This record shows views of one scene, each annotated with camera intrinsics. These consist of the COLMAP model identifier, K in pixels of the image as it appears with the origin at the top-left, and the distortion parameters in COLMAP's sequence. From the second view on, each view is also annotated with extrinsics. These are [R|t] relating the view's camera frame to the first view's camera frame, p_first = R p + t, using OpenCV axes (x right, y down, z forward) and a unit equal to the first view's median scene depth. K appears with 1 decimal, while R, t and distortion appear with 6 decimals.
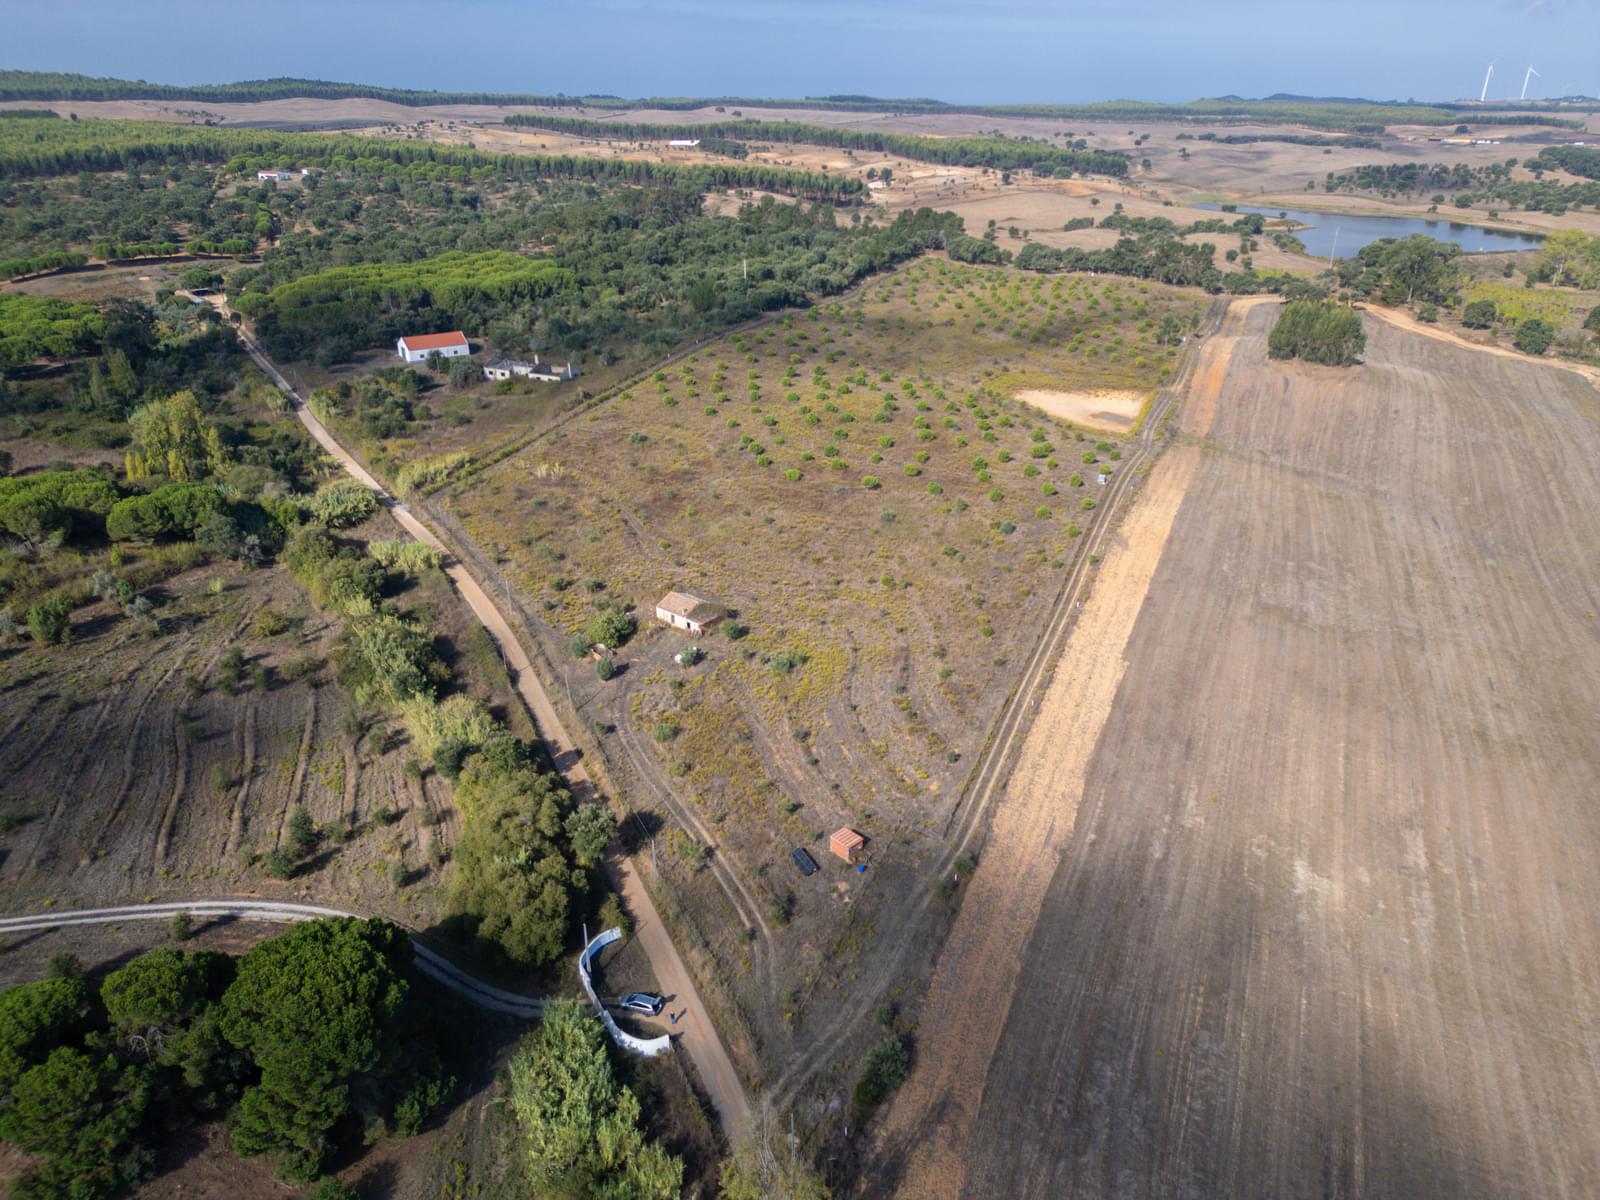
lens RADIAL K [[1115.7, 0, 800.0], [0, 1115.7, 600.0], [0, 0, 1]] dist [0.070463, -0.064221]
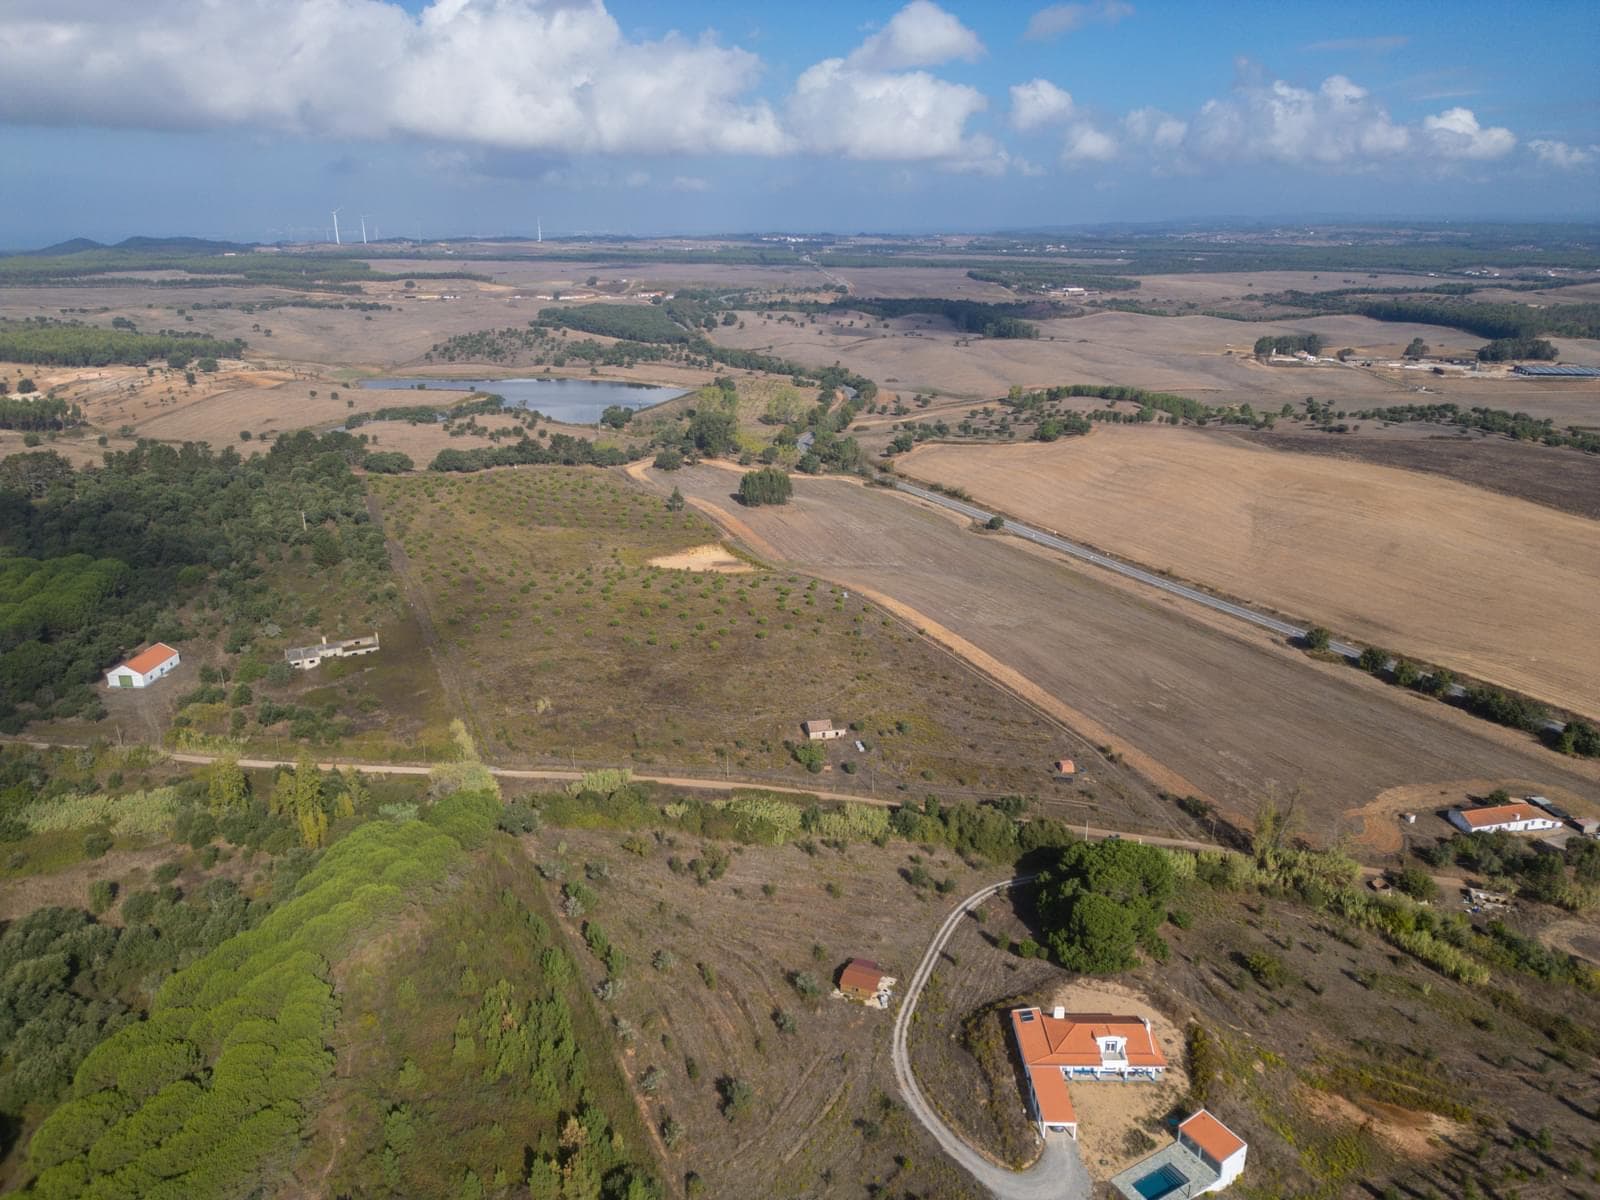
lens RADIAL K [[1116.2, 0, 801.3], [0, 1116.2, 600.9], [0, 0, 1]] dist [0.077039, -0.076958]
pose [[0.602774, -0.262491, 0.753500, -1.141050], [0.333860, 0.940671, 0.060618, -0.242018], [-0.724708, 0.215025, 0.654647, -0.076855]]
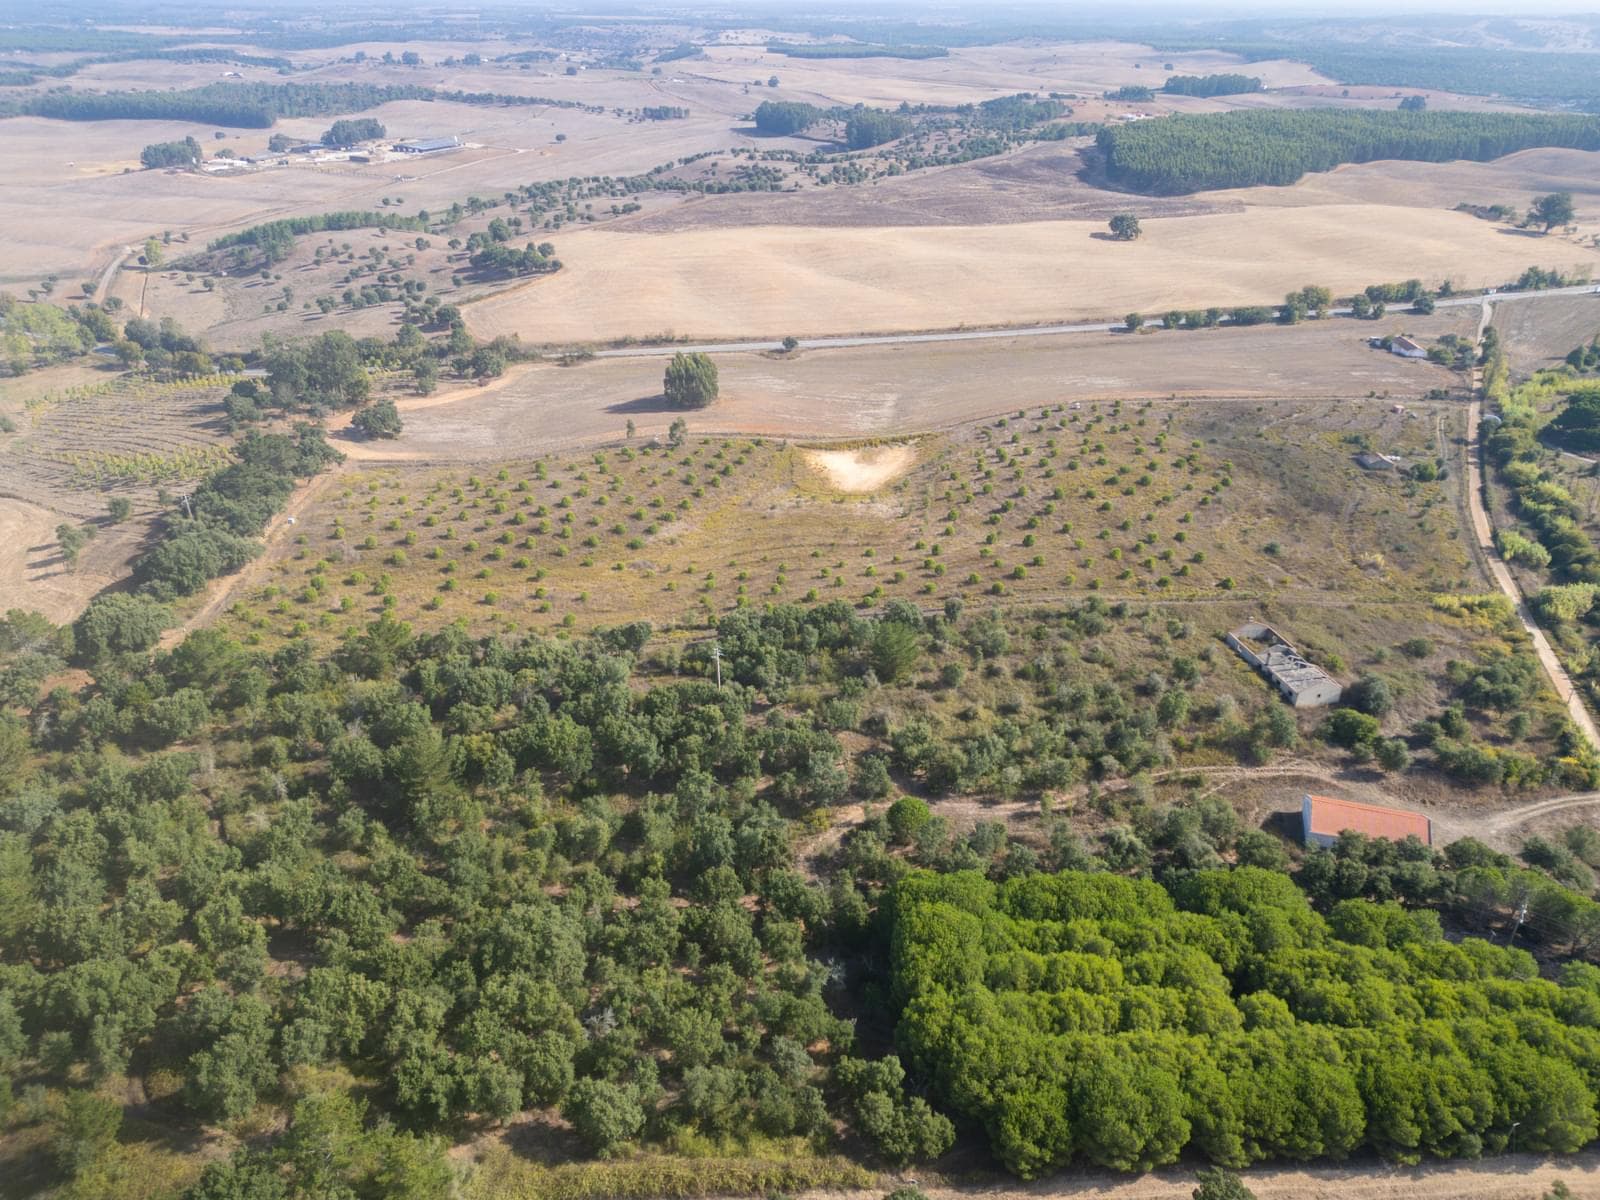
lens RADIAL K [[1116.2, 0, 801.3], [0, 1116.2, 600.9], [0, 0, 1]] dist [0.077039, -0.076958]
pose [[-0.606478, -0.381167, 0.697780, -0.822101], [0.330553, 0.677290, 0.657276, -1.236674], [-0.723131, 0.629277, -0.284765, 2.102474]]
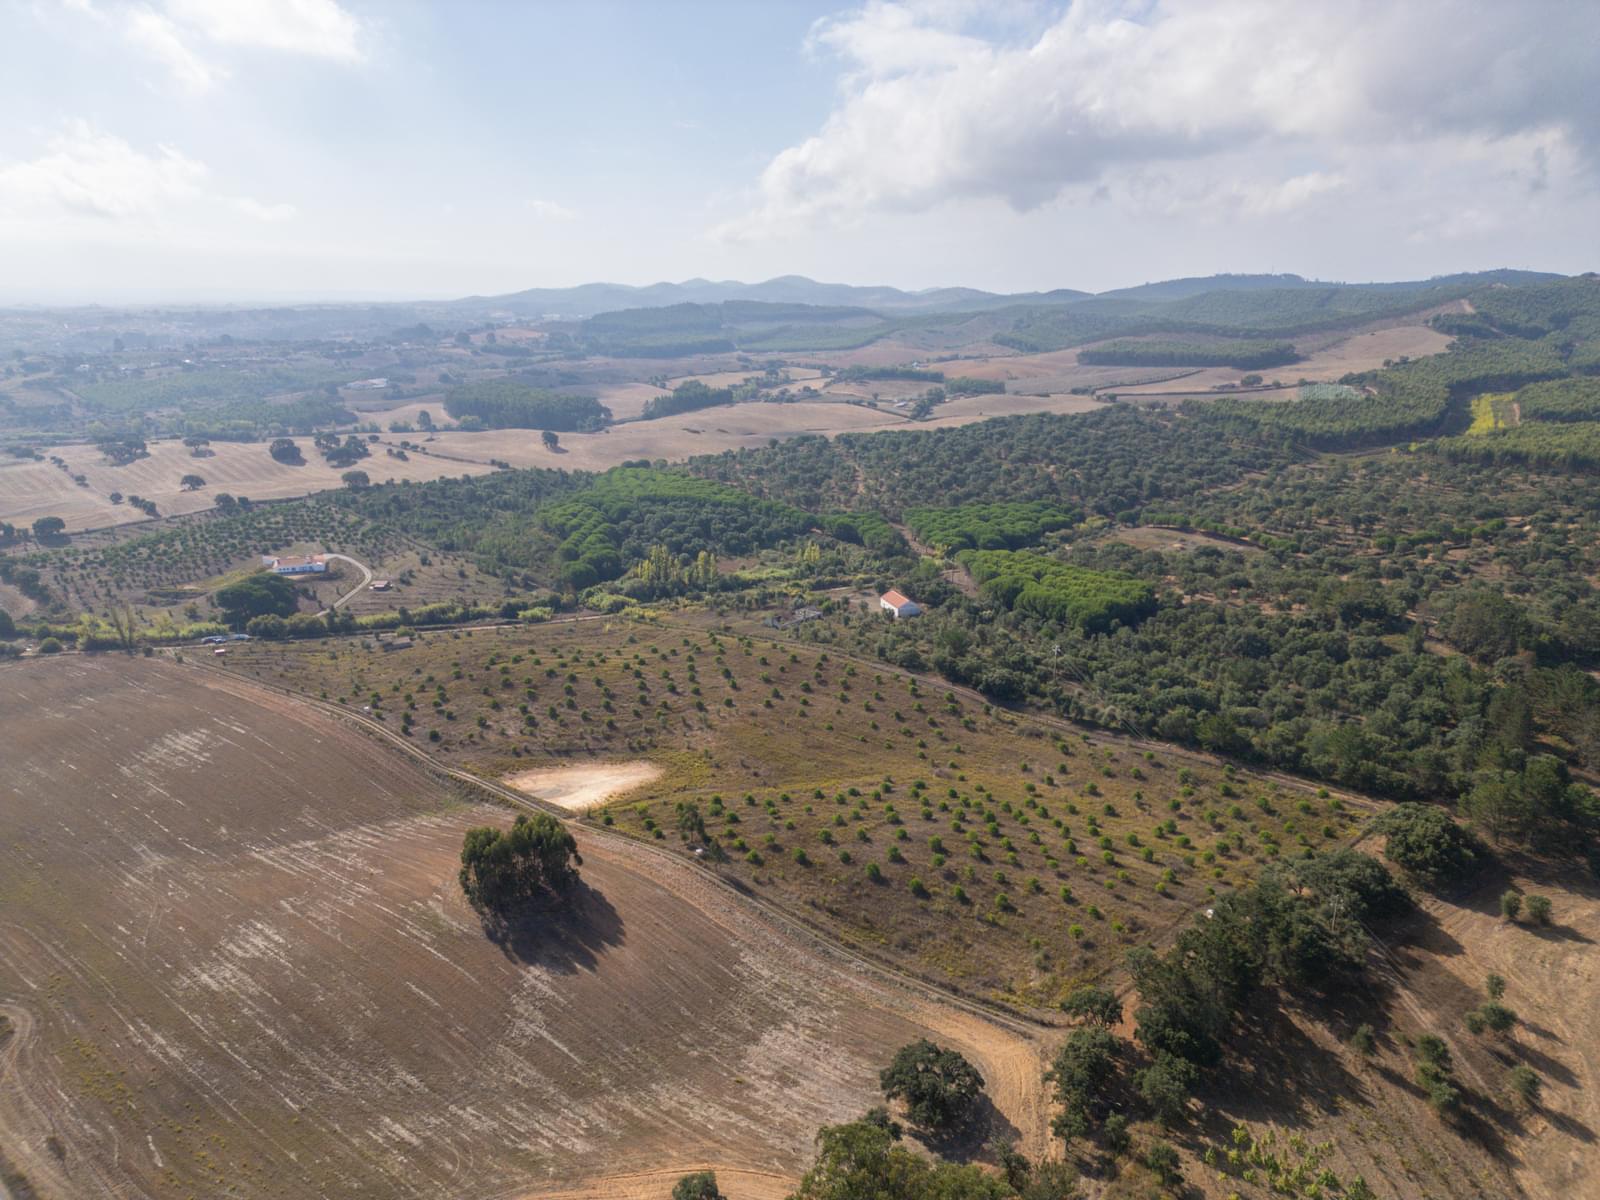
lens RADIAL K [[1116.2, 0, 801.3], [0, 1116.2, 600.9], [0, 0, 1]] dist [0.077039, -0.076958]
pose [[-0.288957, 0.249673, -0.924212, 1.570478], [-0.401167, 0.844966, 0.353691, -1.075091], [0.869235, 0.472965, -0.143998, 1.775760]]
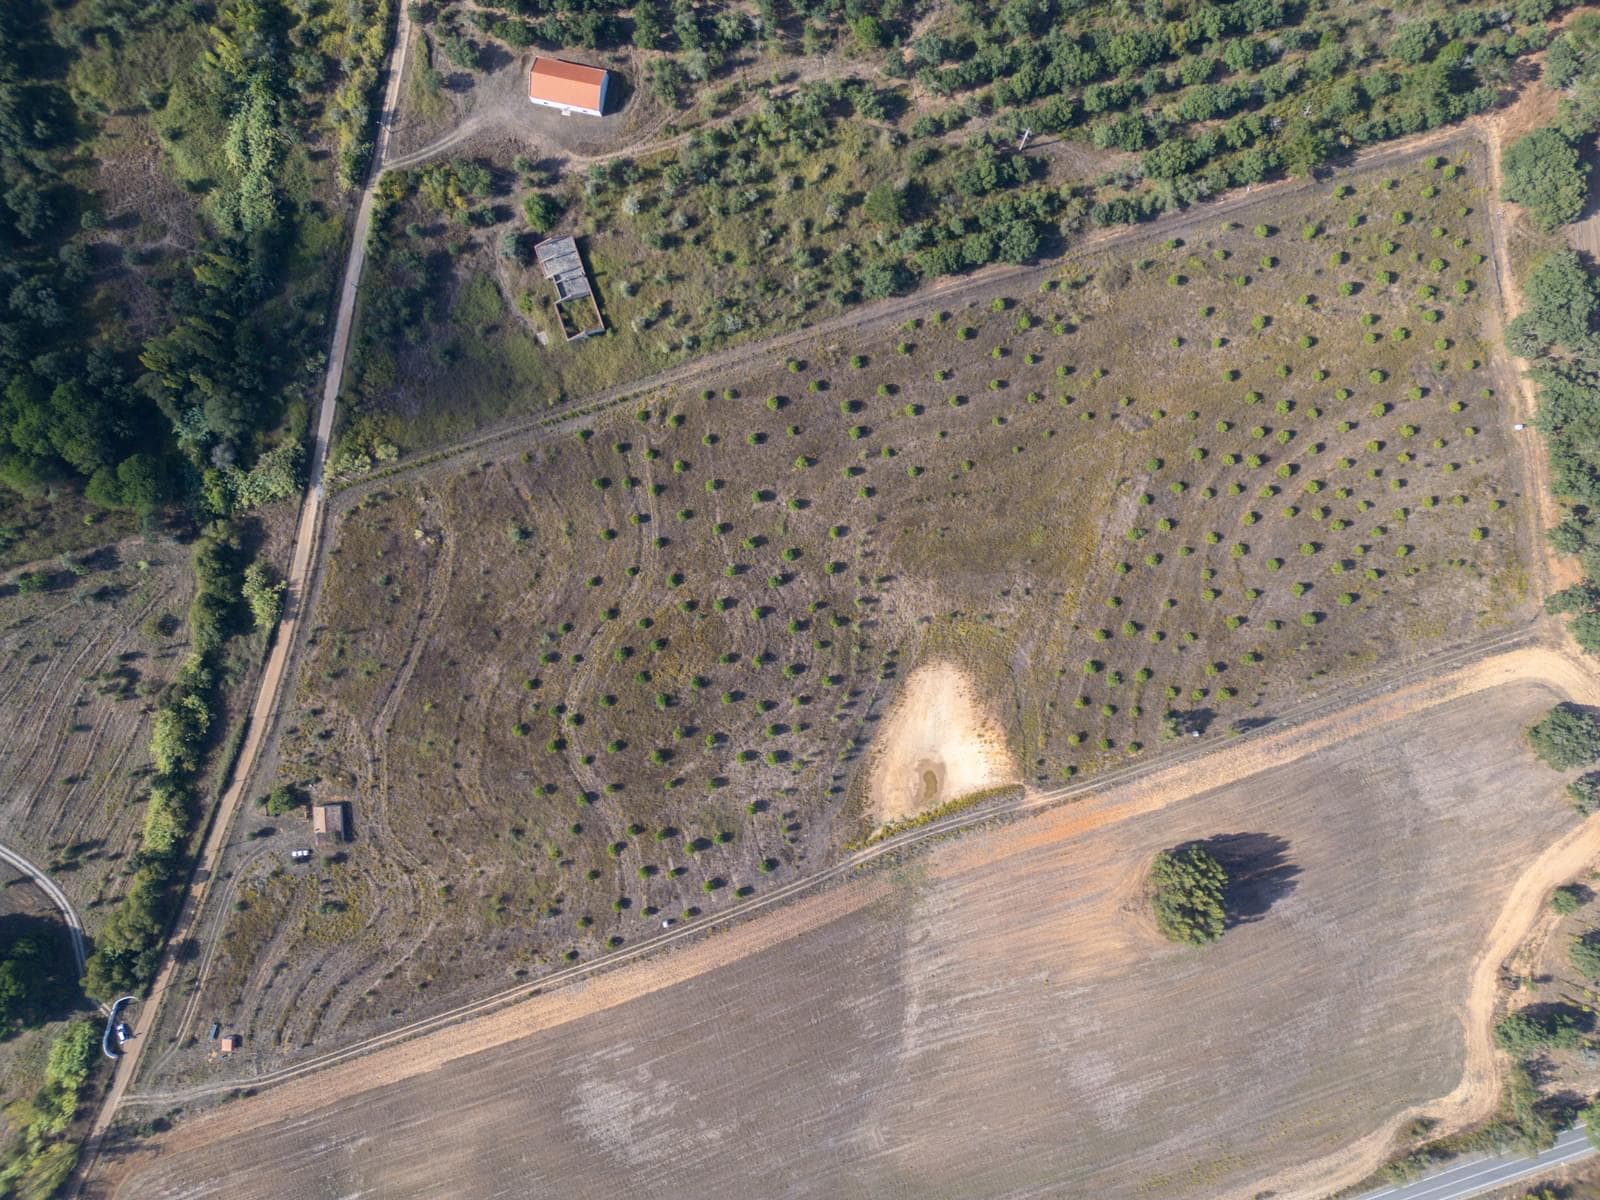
lens RADIAL K [[1124.9, 0, 800.0], [0, 1124.9, 600.0], [0, 0, 1]] dist [0.027164, -0.006871]
pose [[0.687214, 0.726378, -0.010617, 0.129423], [-0.287841, 0.285682, 0.914075, -1.523015], [0.666997, -0.625109, 0.405406, 0.871313]]
